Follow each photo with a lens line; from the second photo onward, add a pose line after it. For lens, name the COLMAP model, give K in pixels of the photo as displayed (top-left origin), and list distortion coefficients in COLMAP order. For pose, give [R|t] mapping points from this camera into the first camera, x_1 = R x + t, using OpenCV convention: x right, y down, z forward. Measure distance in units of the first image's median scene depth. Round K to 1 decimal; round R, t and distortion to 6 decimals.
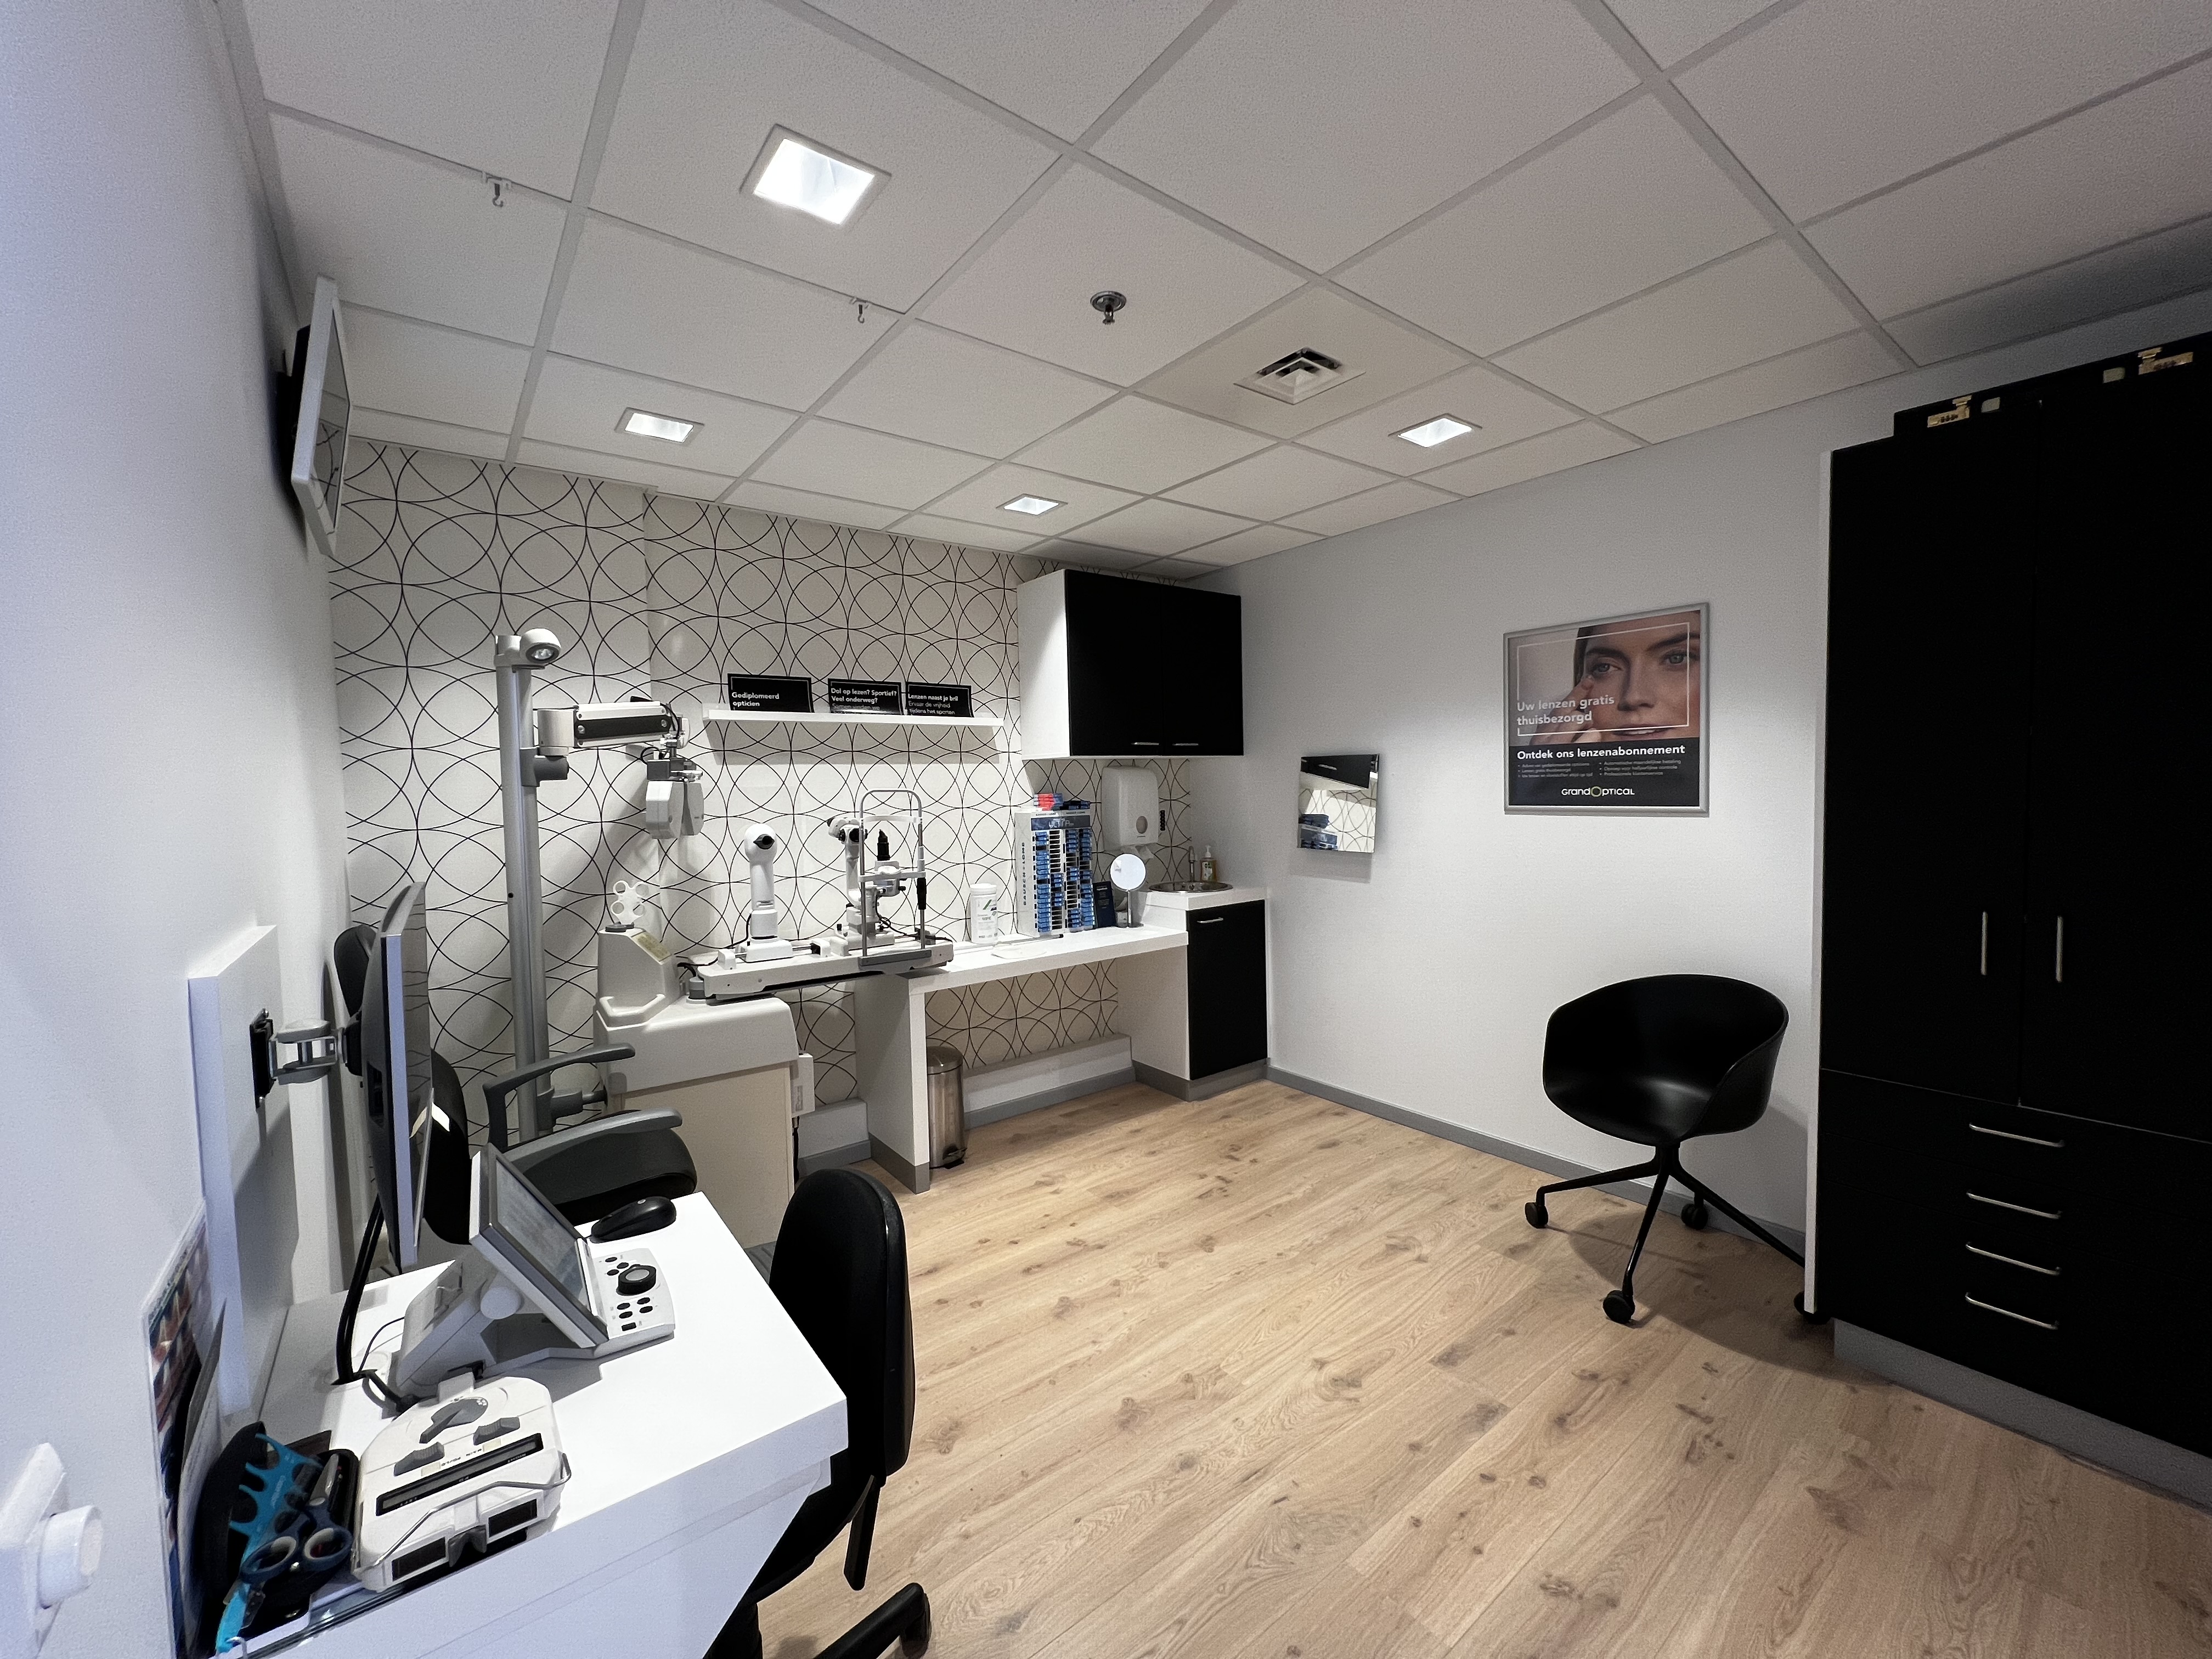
lens RADIAL K [[891.5, 0, 1097.9], [0, 891.5, 823.0], [0, 0, 1]] dist [-0.001637, 0.000733]
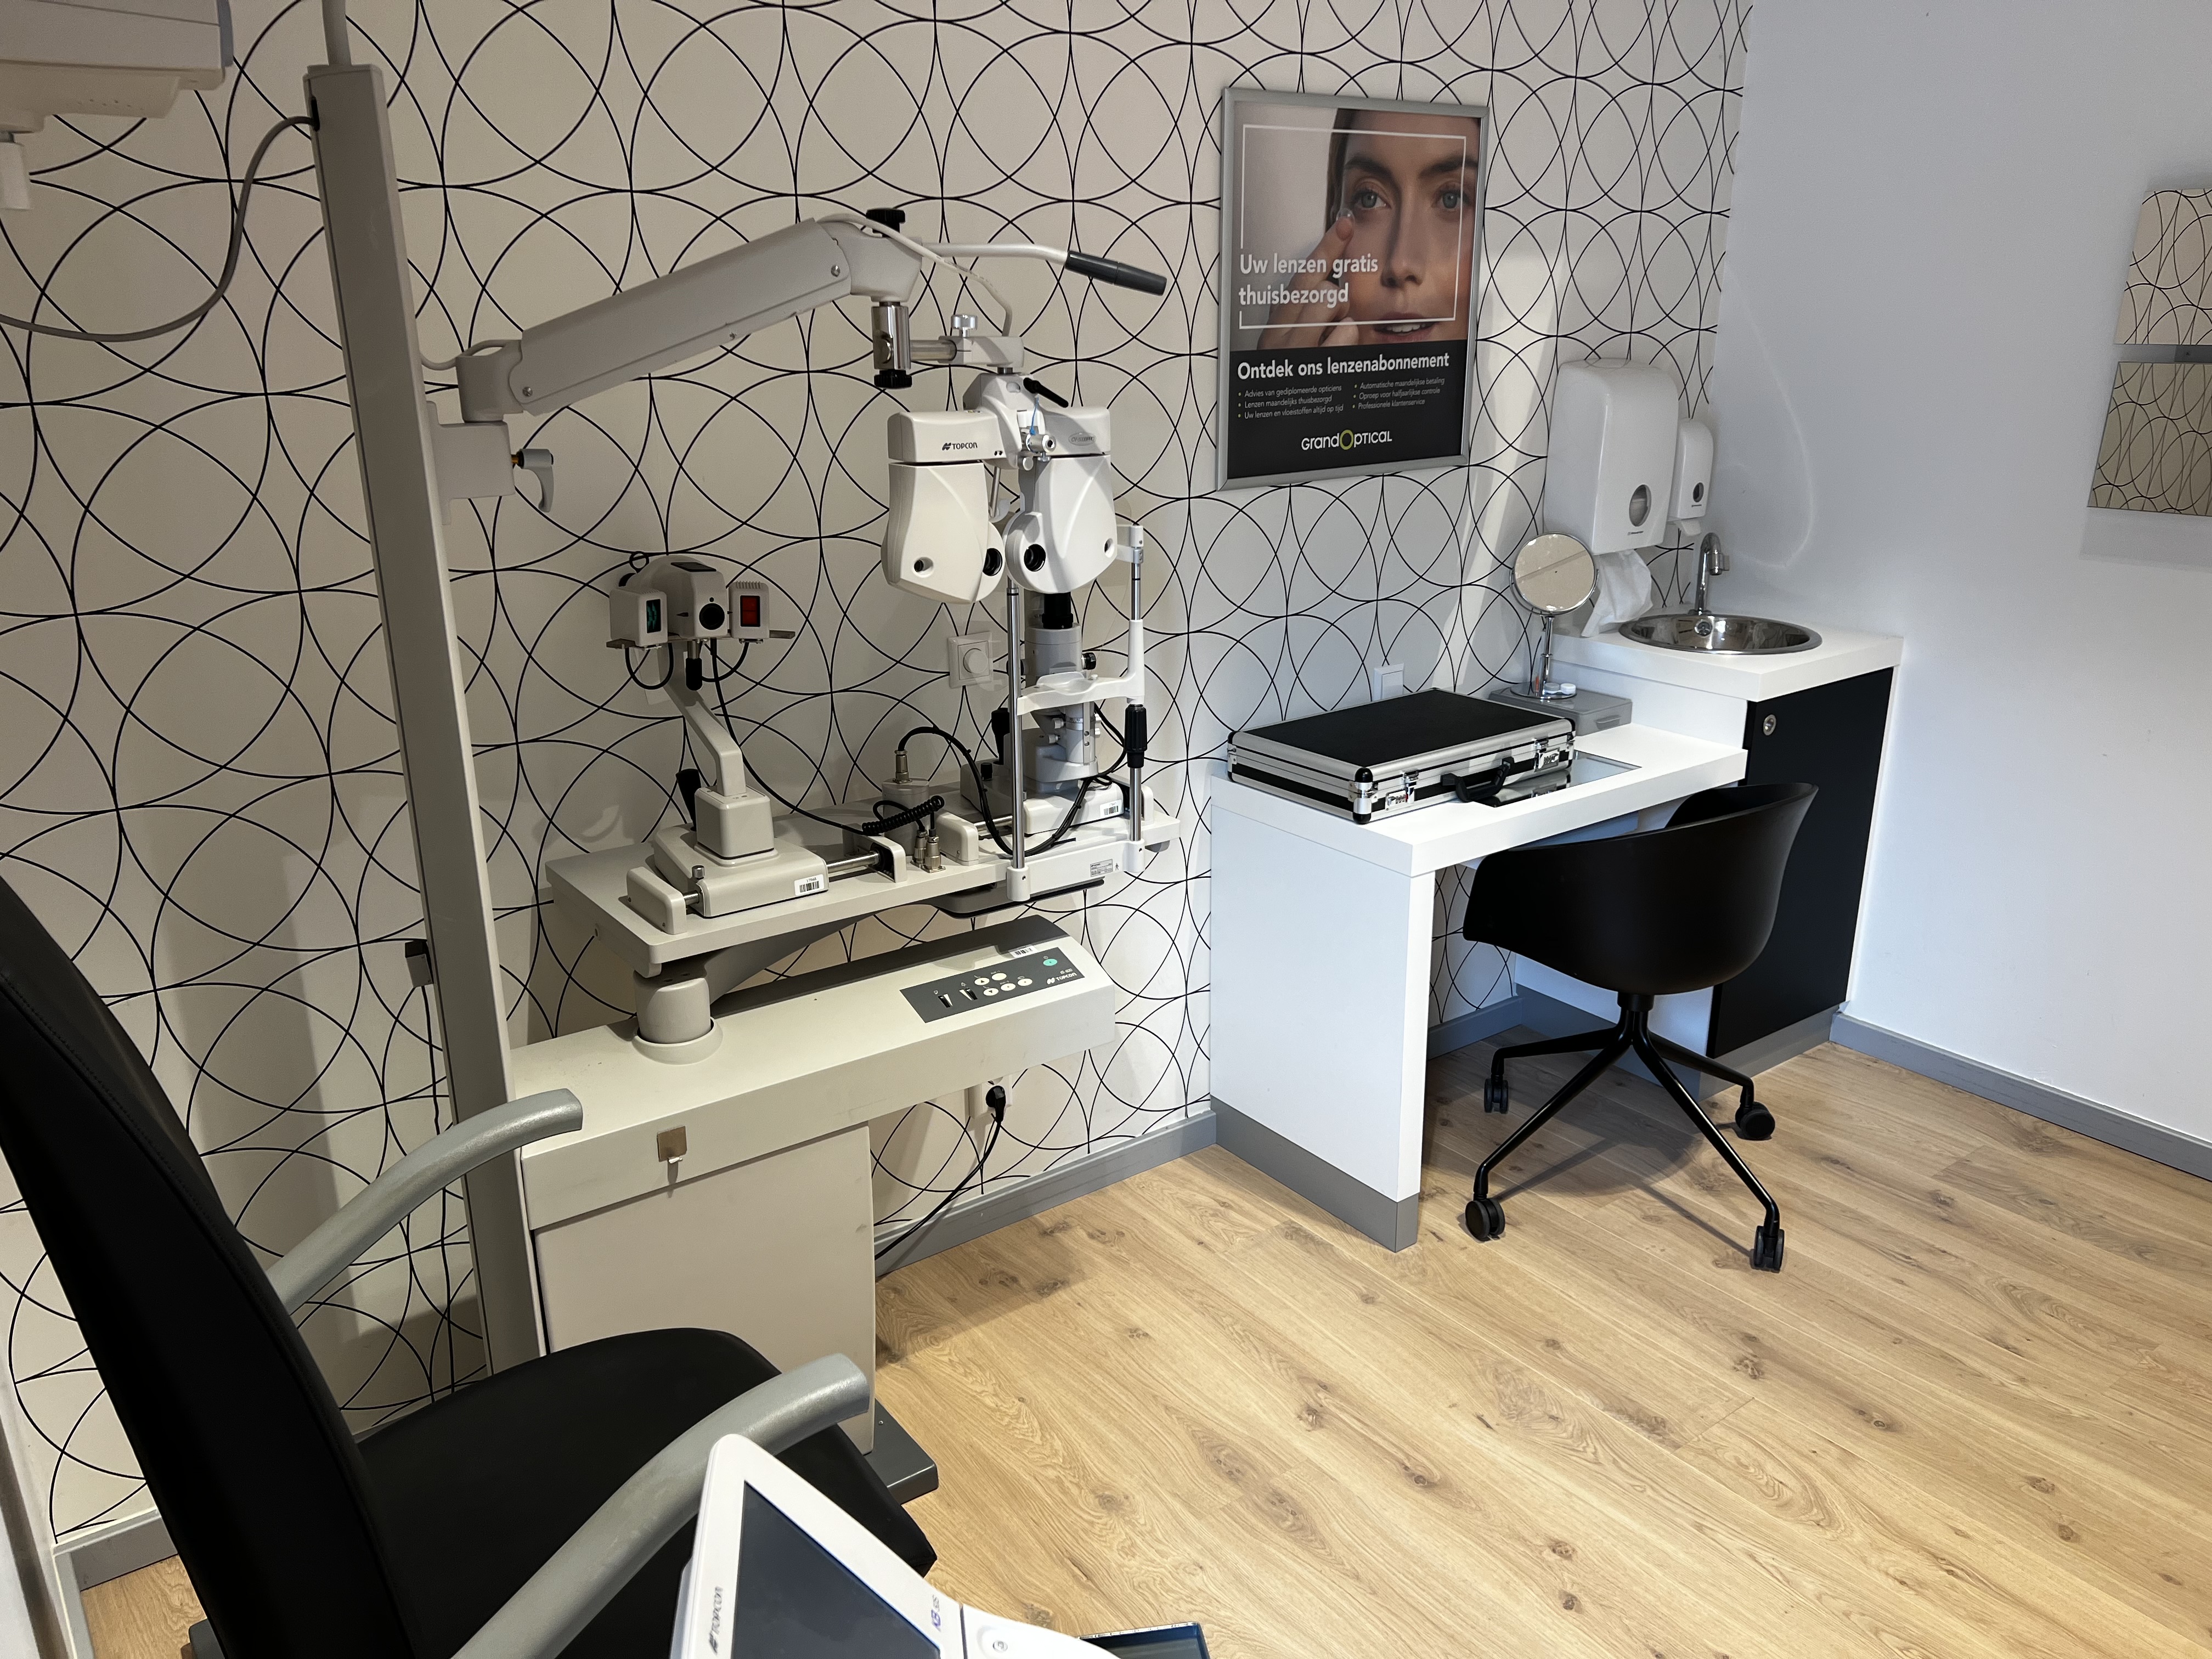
lens RADIAL K [[1672.1, 0, 1101.9], [0, 1672.1, 830.7], [0, 0, 1]] dist [0.055892, -0.062316]
pose [[0.025733, -0.293480, 0.955619, -0.513926], [0.052629, 0.955007, 0.291875, -0.117489], [-0.998283, 0.042782, 0.040021, 1.146536]]
